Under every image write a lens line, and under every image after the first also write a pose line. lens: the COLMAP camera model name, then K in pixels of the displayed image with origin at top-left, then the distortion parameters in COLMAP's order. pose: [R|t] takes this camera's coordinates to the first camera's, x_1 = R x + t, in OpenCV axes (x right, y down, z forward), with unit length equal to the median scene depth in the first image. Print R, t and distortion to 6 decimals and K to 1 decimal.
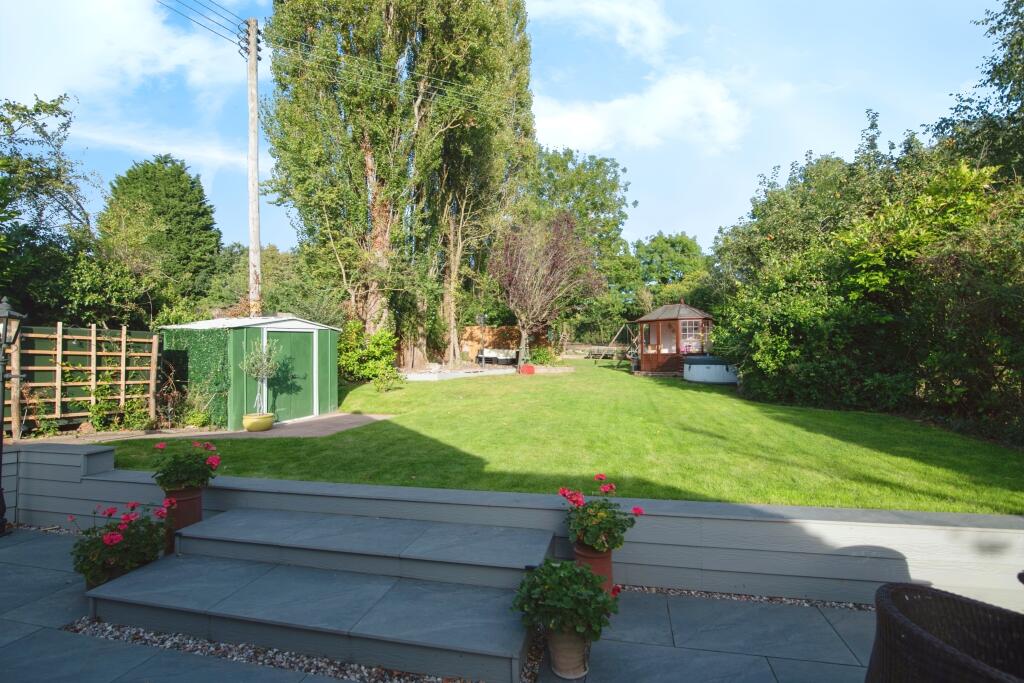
lens RADIAL K [[486.7, 0, 512.5], [0, 486.7, 339.0], [0, 0, 1]] dist [-0.008546, -0.000145]
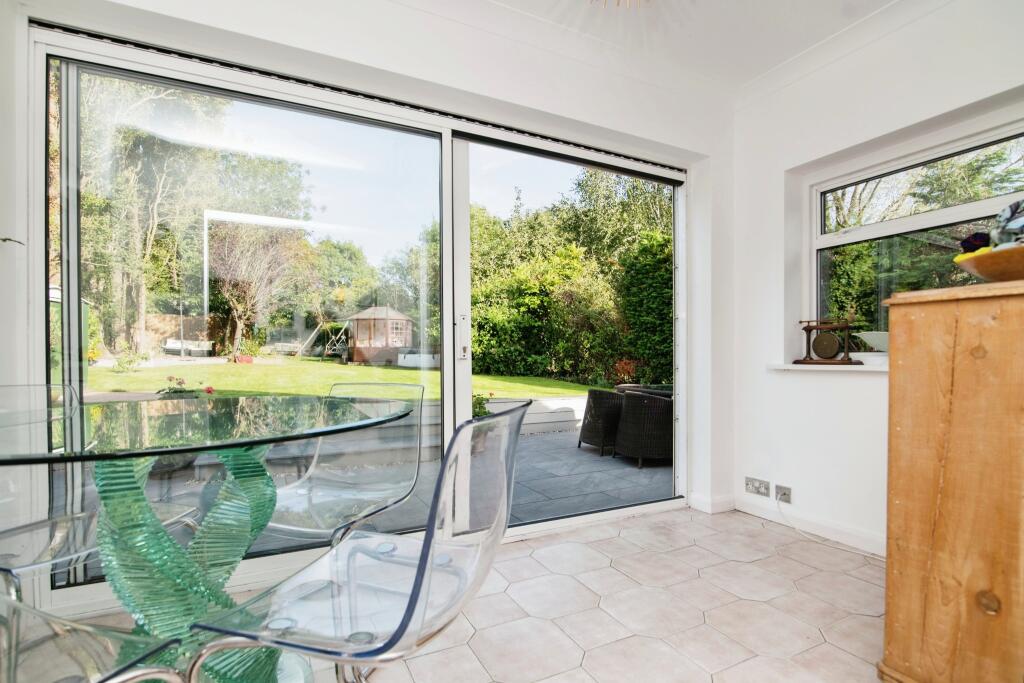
lens RADIAL K [[485.5, 0, 496.5], [0, 485.5, 338.8], [0, 0, 1]] dist [-0.000557, -0.000064]
pose [[0.789402, 0.041391, 0.612480, -0.376718], [-0.035807, 0.999130, -0.021371, 0.049645], [-0.612832, -0.005060, 0.790197, -0.265419]]
